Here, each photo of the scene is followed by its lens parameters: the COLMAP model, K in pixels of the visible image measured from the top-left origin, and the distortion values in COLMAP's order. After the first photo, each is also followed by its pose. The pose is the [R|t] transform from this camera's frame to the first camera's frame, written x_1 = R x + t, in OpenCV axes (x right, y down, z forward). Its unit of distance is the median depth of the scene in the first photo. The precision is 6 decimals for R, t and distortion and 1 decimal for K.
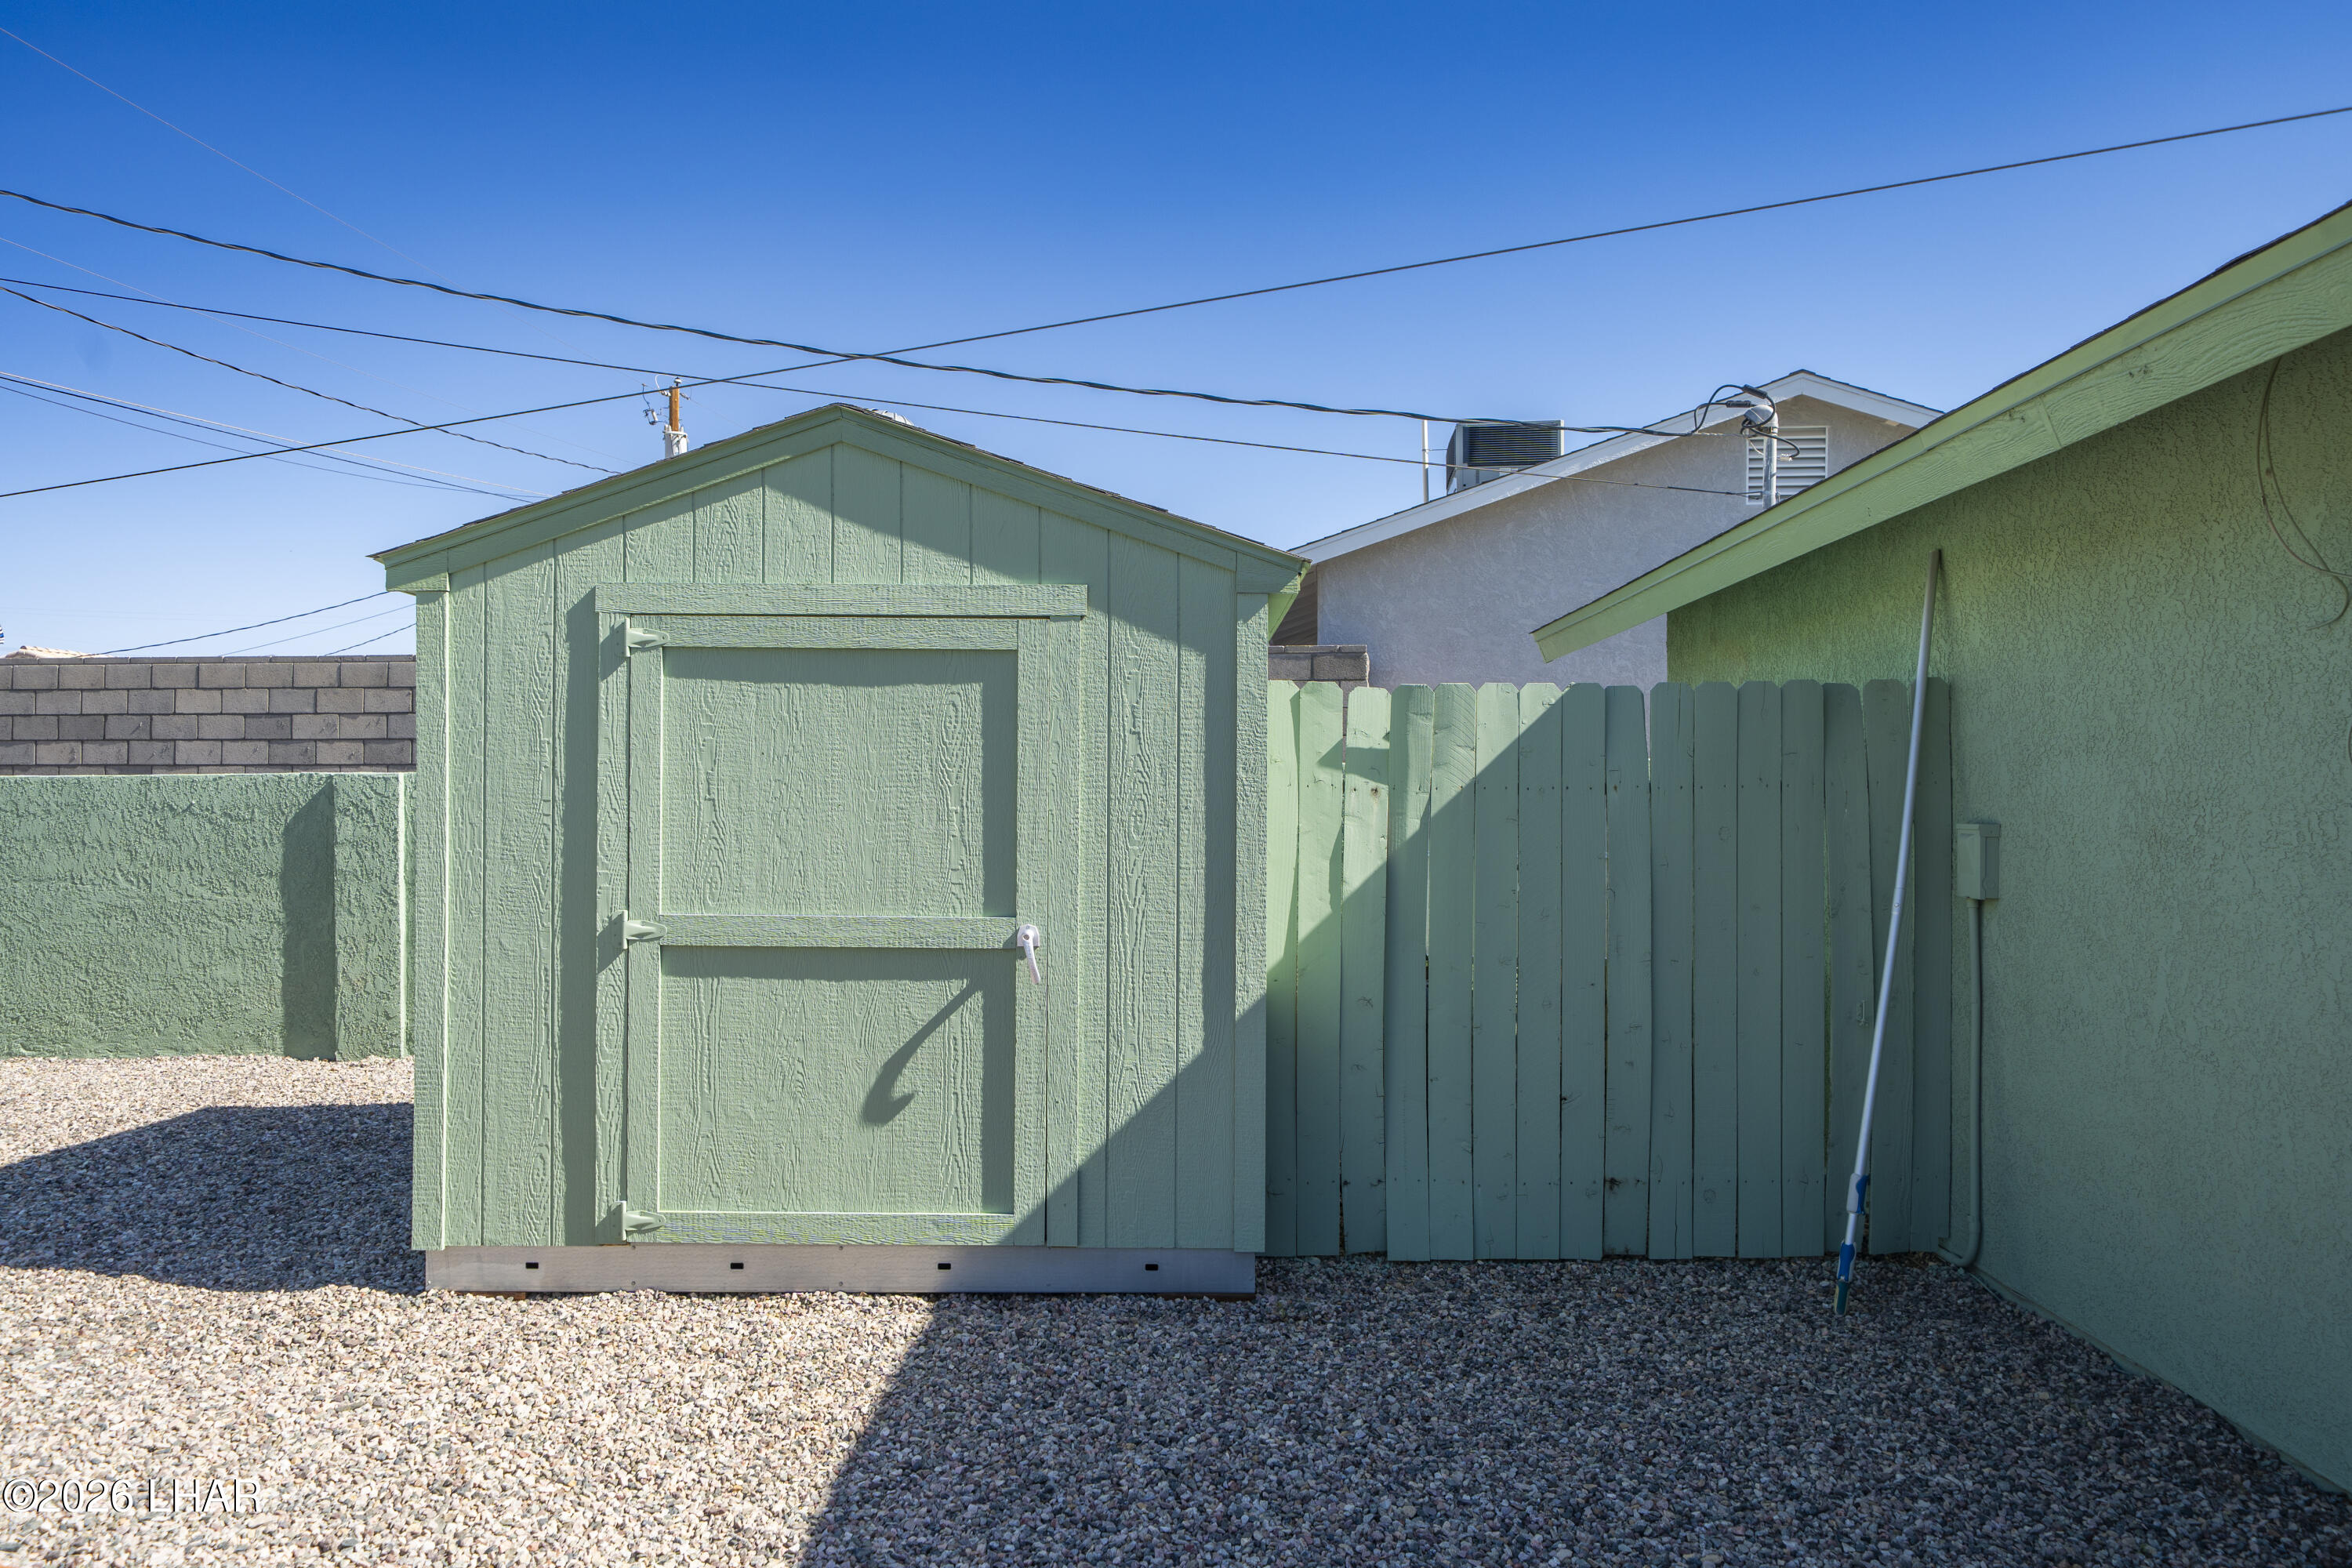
lens RADIAL K [[1466.3, 0, 1185.0], [0, 1466.3, 805.8], [0, 0, 1]] dist [-0.003168, -0.001229]
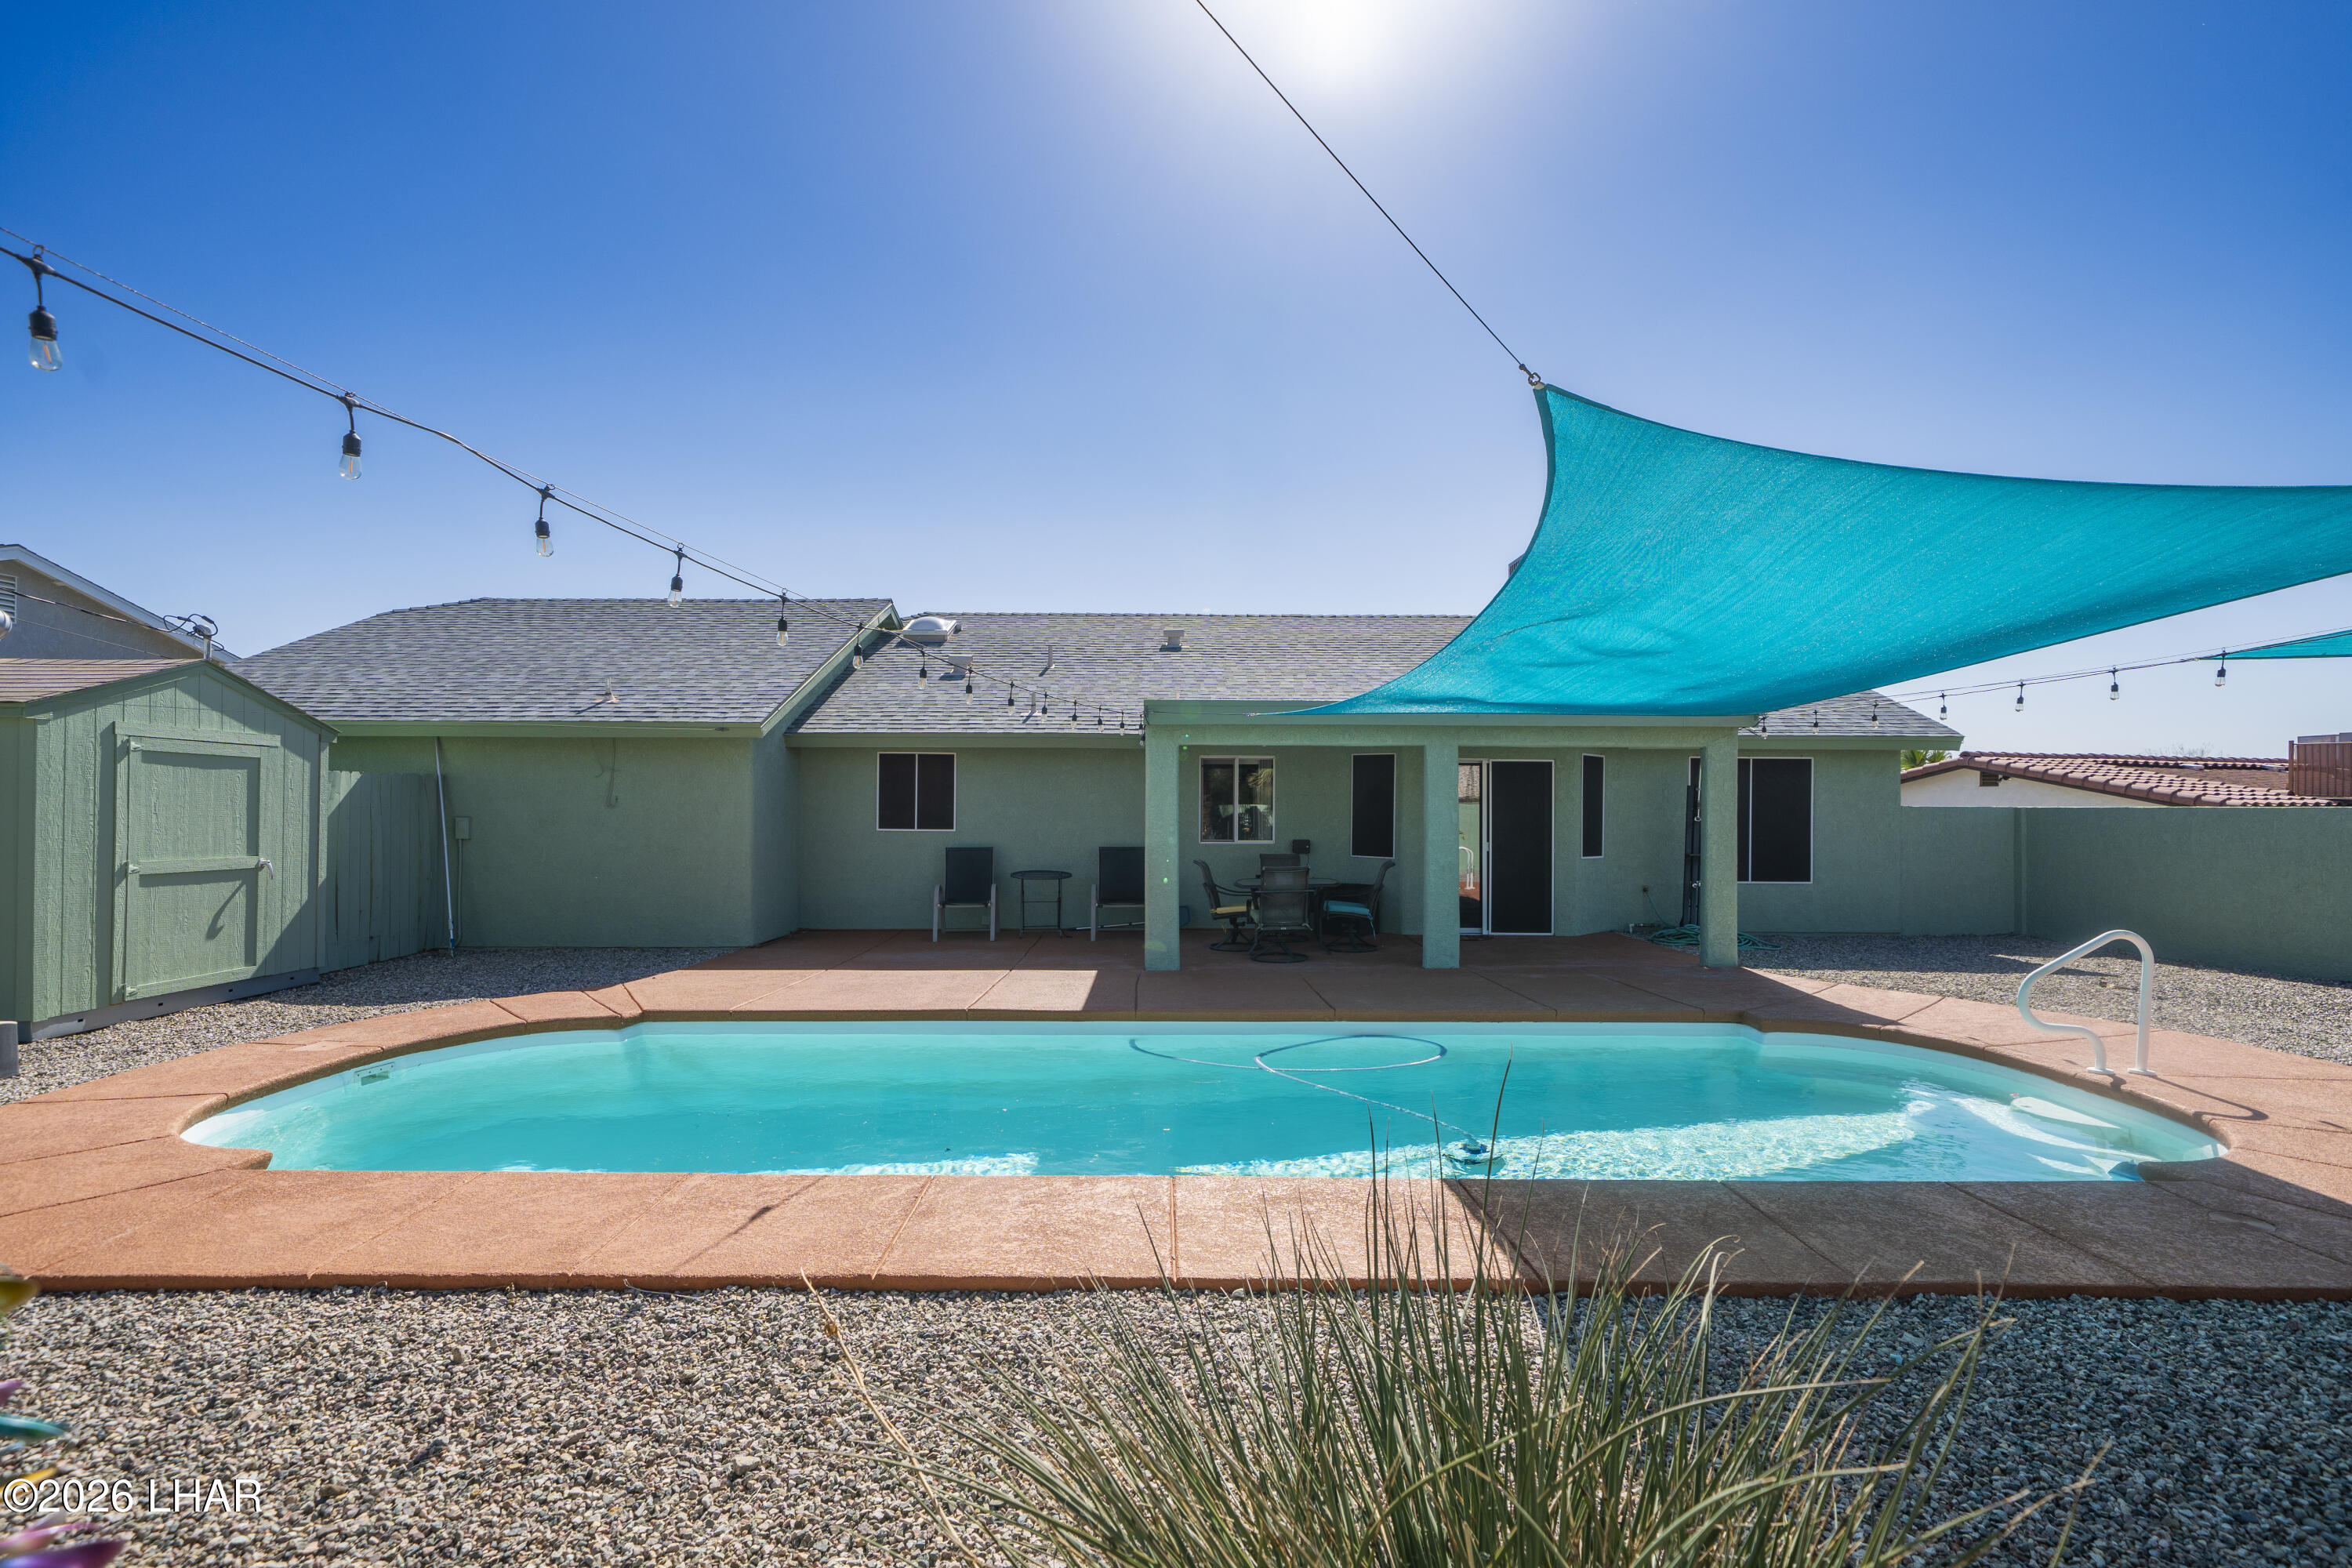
lens RADIAL K [[1098.9, 0, 1177.5], [0, 1098.9, 800.0], [0, 0, 1]] dist [0.002706, 0.000744]
pose [[-0.030947, 0.005450, 0.999506, -2.203720], [-0.003983, 0.999977, -0.005576, -0.023269], [-0.999513, -0.004153, -0.030925, -0.639984]]
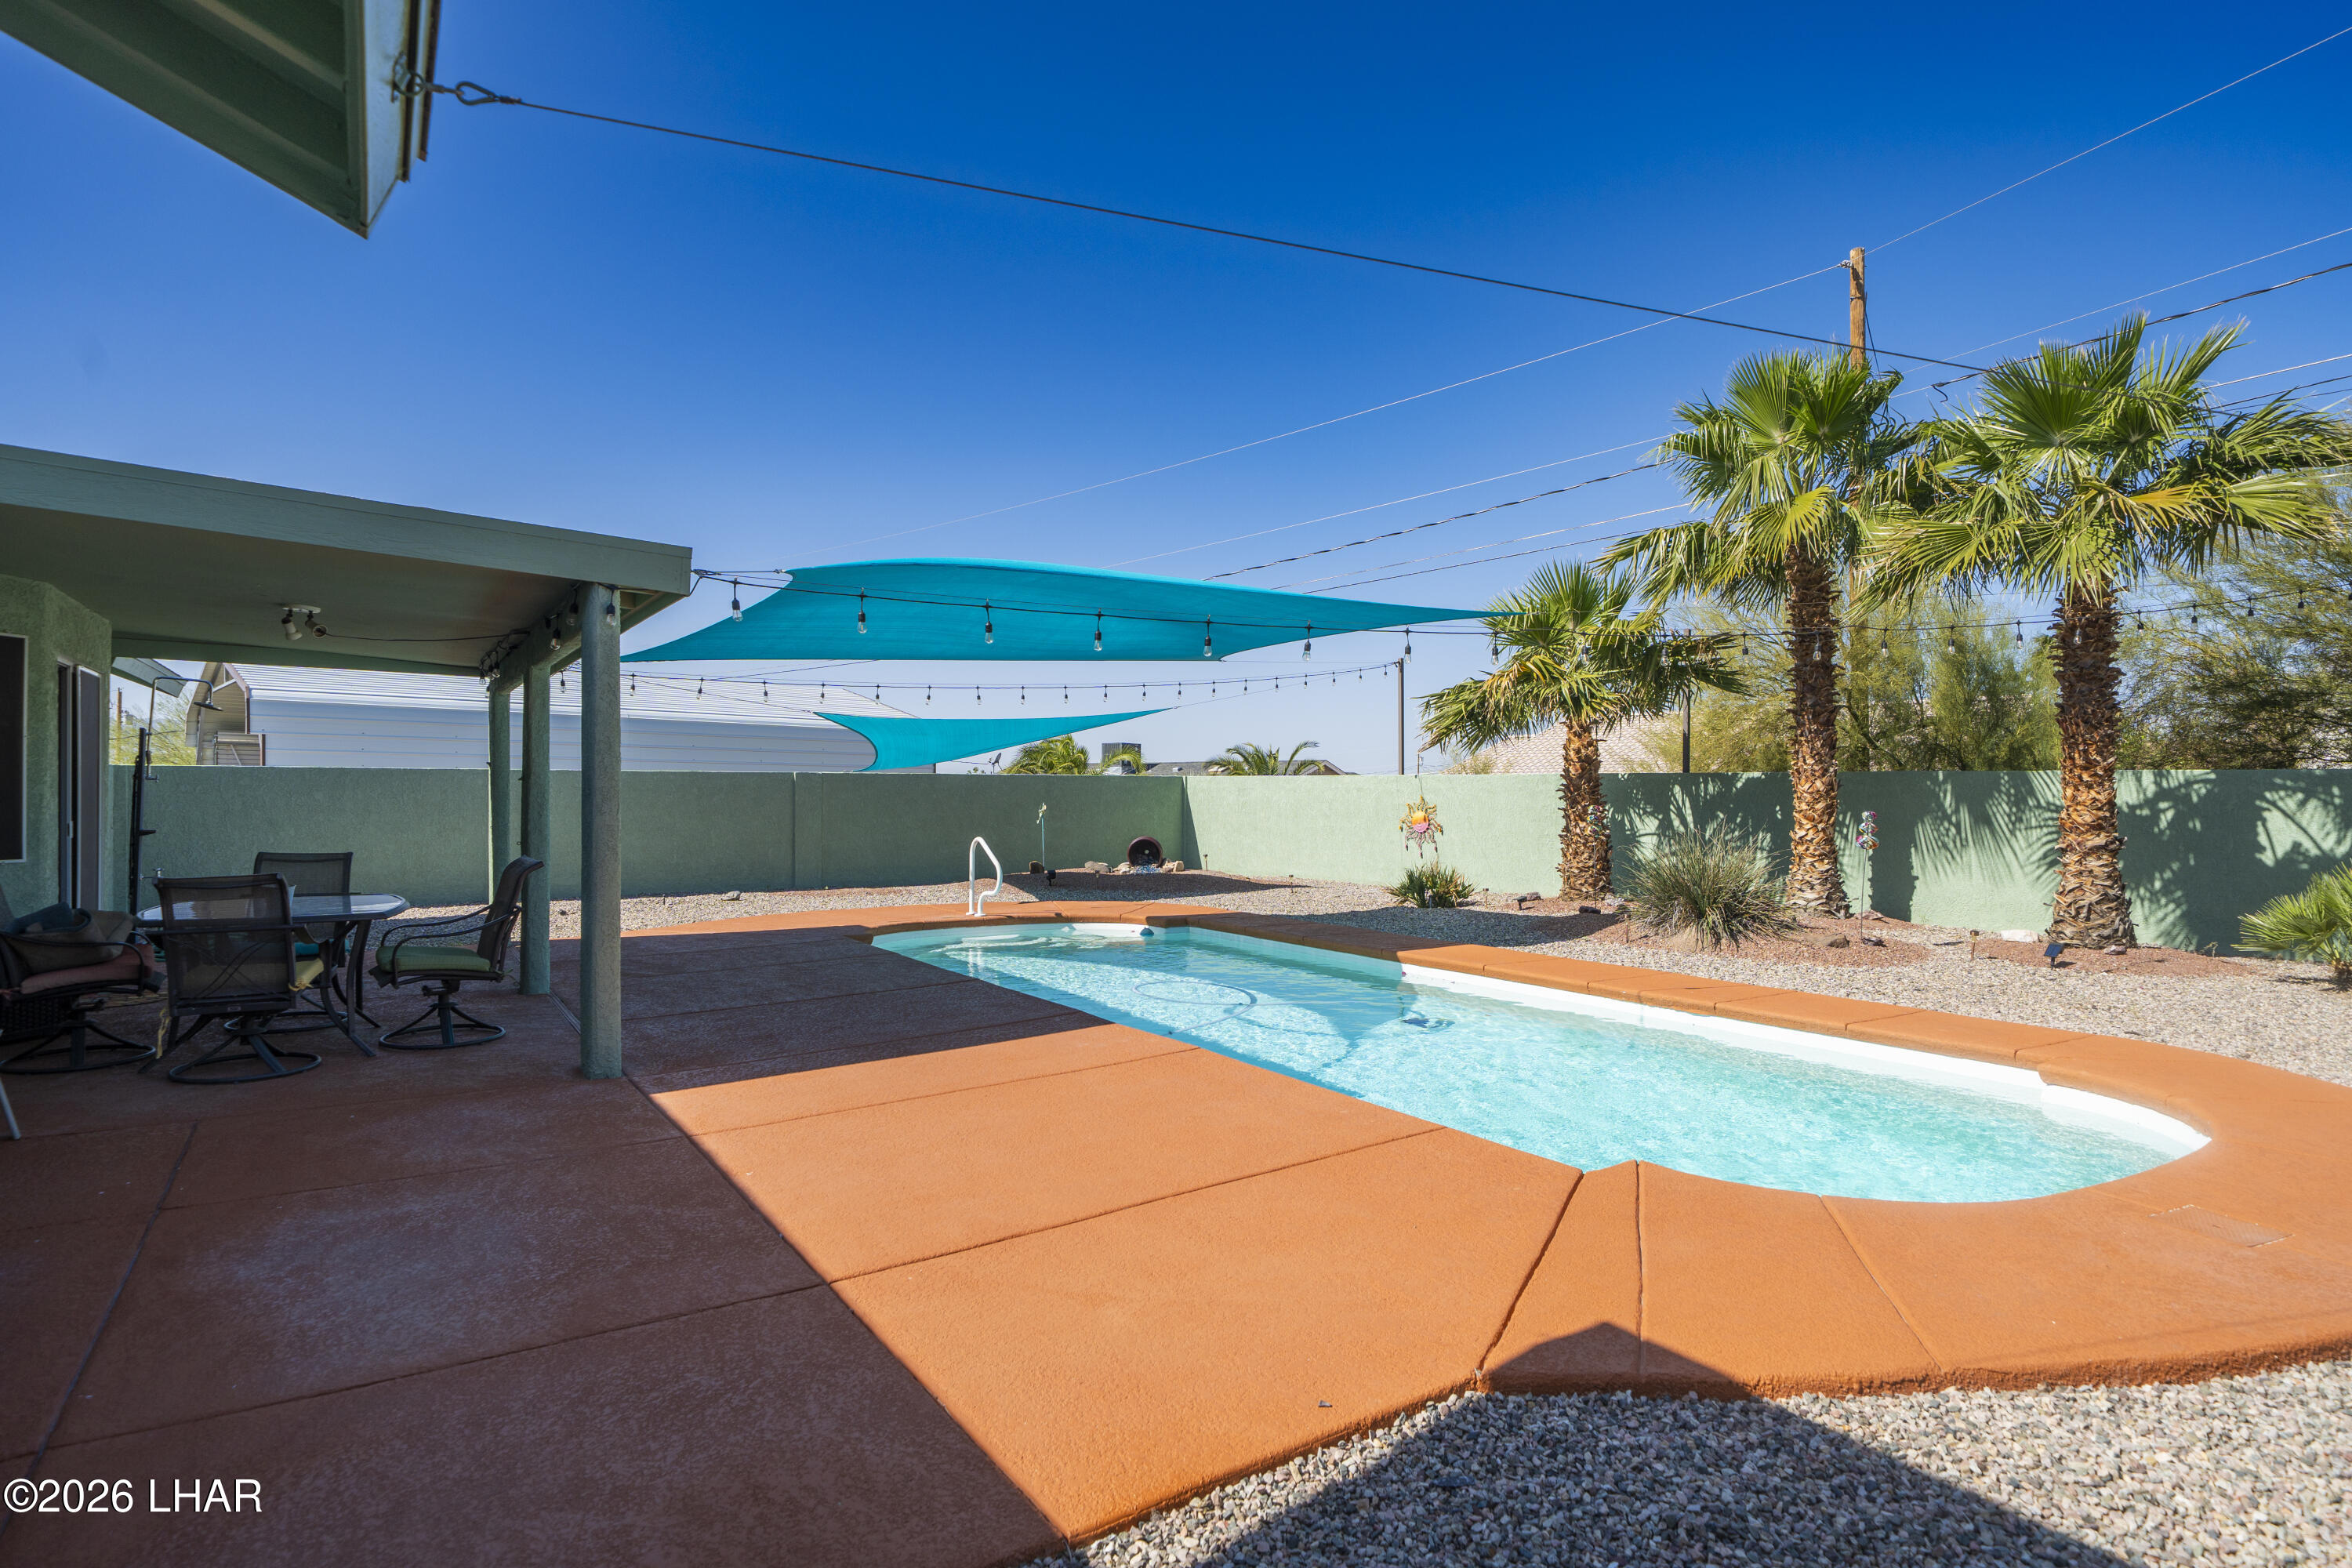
lens RADIAL K [[1259.1, 0, 1175.0], [0, 1259.1, 785.5], [0, 0, 1]] dist [0.000236, 0.000313]
pose [[-0.826420, -0.008212, -0.562994, 0.460336], [-0.007494, 0.999965, -0.003586, 0.016853], [0.563004, 0.001256, -0.826453, 0.804962]]
